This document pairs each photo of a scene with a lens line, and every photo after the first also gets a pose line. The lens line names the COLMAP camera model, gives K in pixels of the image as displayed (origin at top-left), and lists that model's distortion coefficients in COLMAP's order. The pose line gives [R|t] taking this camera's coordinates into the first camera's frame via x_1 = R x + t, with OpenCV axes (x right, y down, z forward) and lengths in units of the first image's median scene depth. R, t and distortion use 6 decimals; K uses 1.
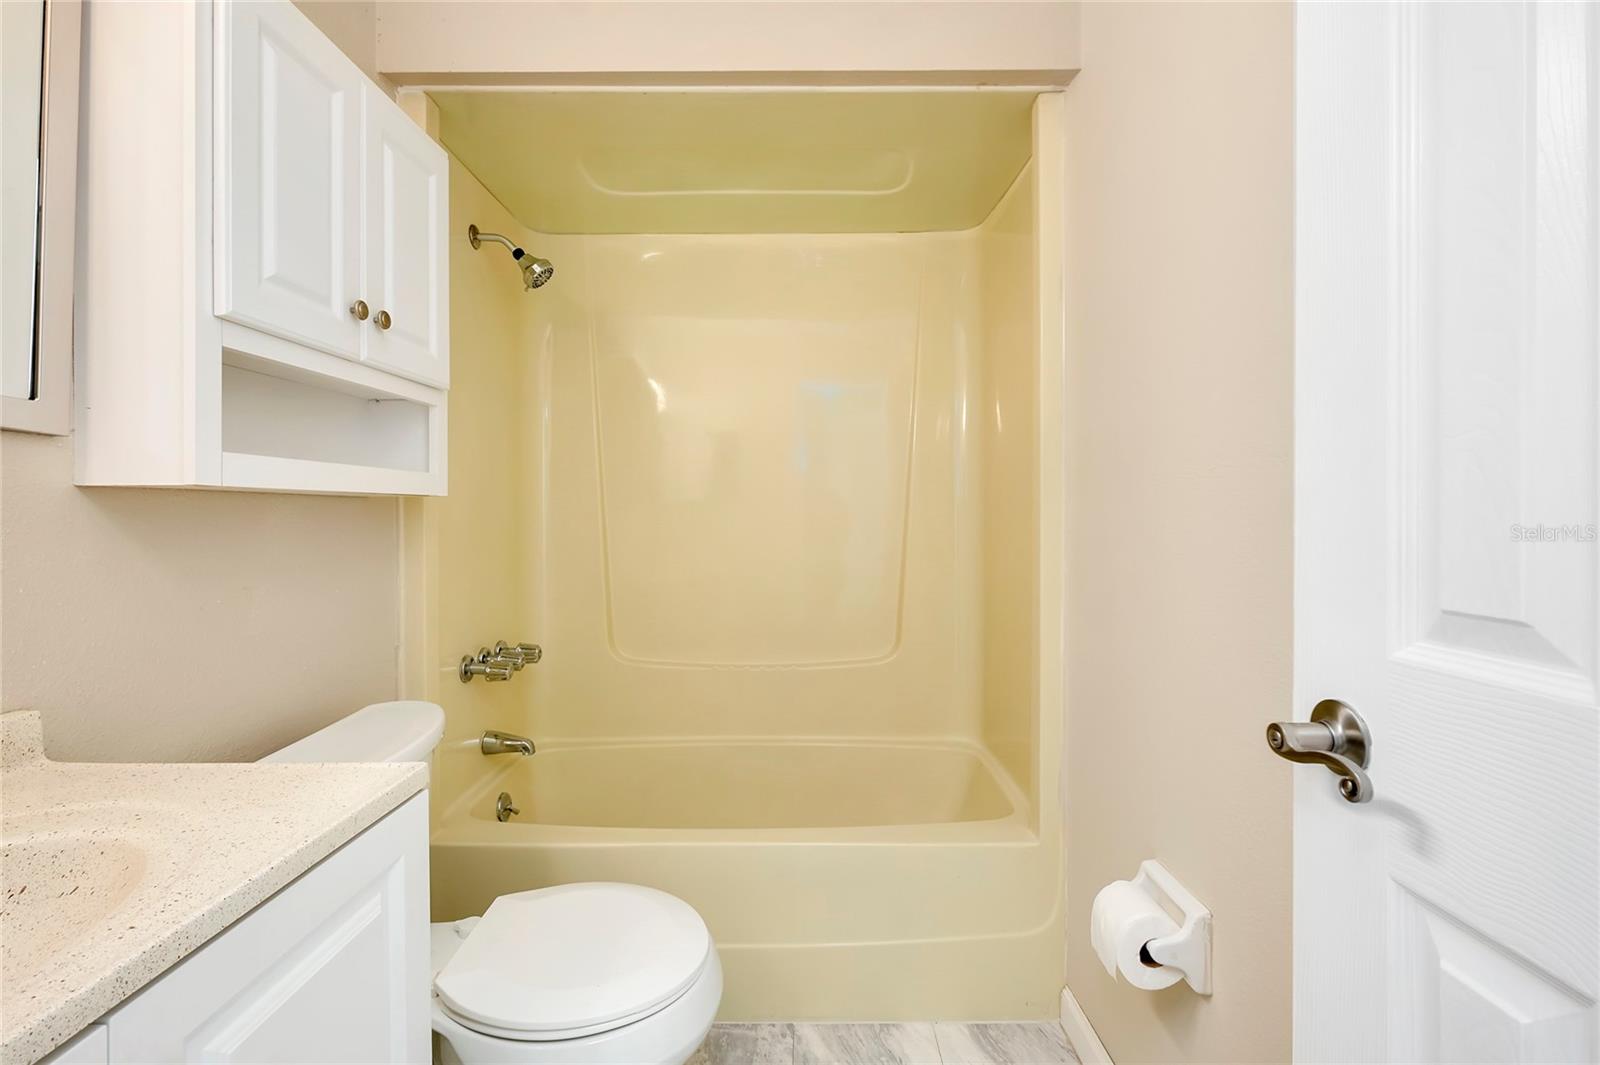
lens RADIAL K [[699.9, 0, 803.4], [0, 699.9, 534.9], [0, 0, 1]] dist [-0.002176, 0.000329]
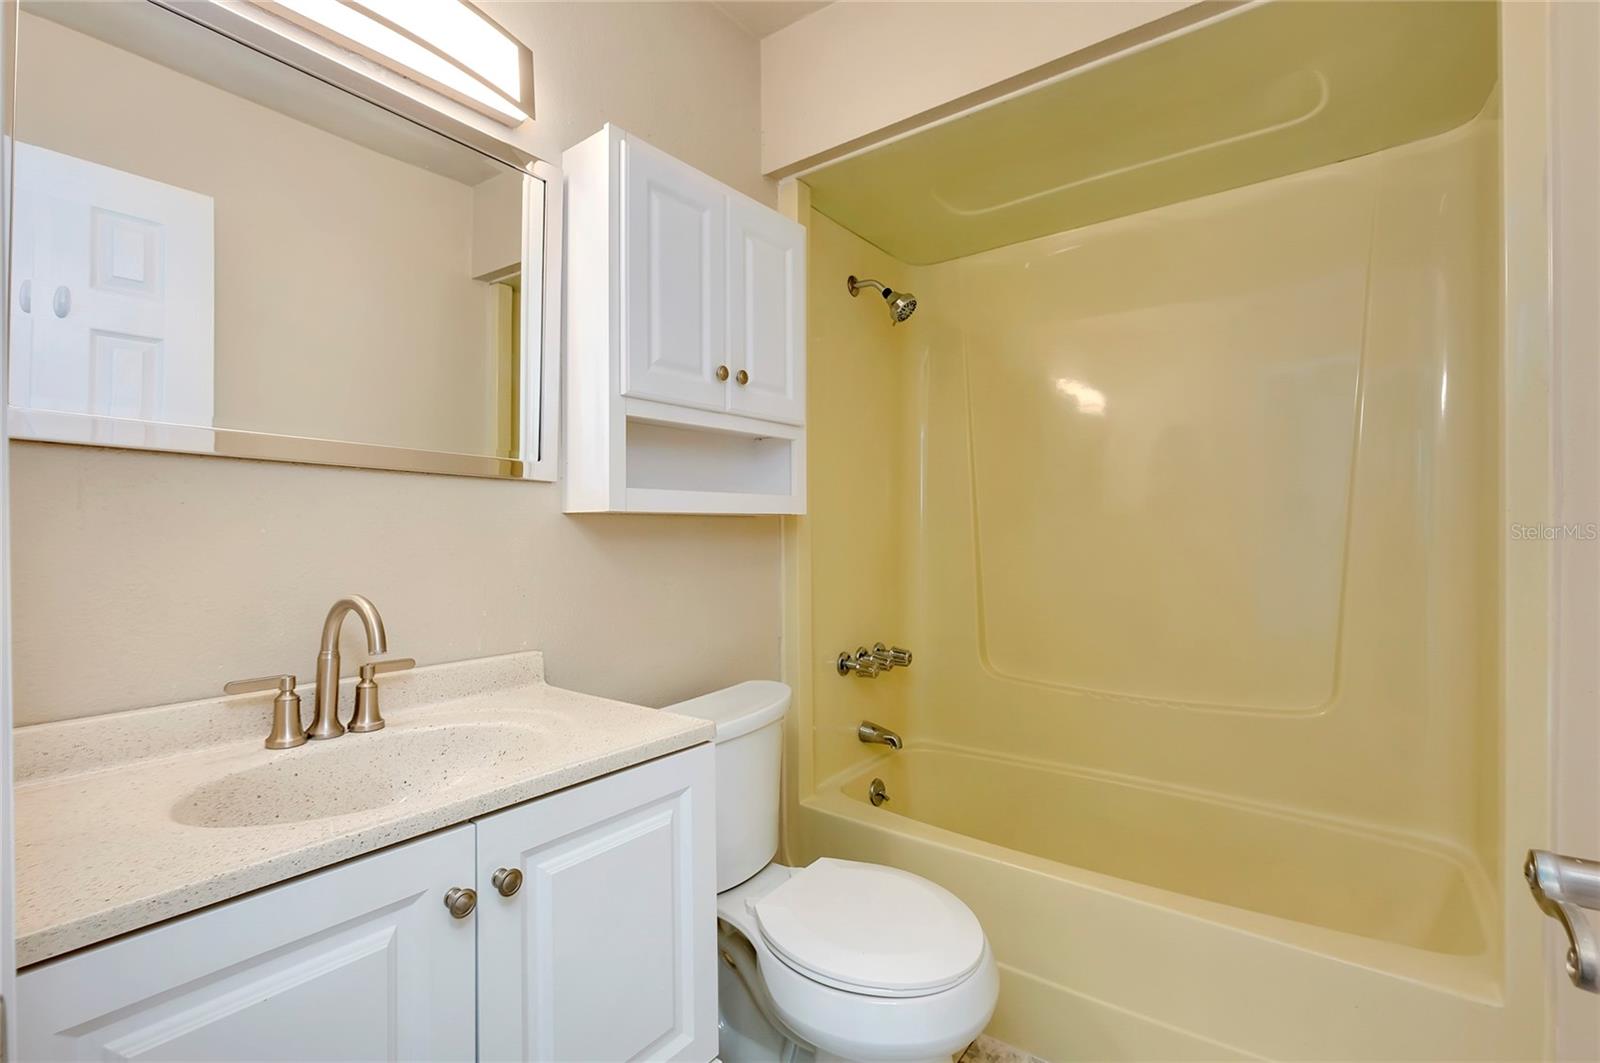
lens RADIAL K [[720.1, 0, 801.0], [0, 720.1, 552.8], [0, 0, 1]] dist [0.001378, 0.000102]
pose [[0.798137, 0.017559, -0.602221, 0.219728], [-0.014291, 0.999846, 0.010212, -0.002700], [0.602307, 0.000456, 0.798264, 0.015187]]
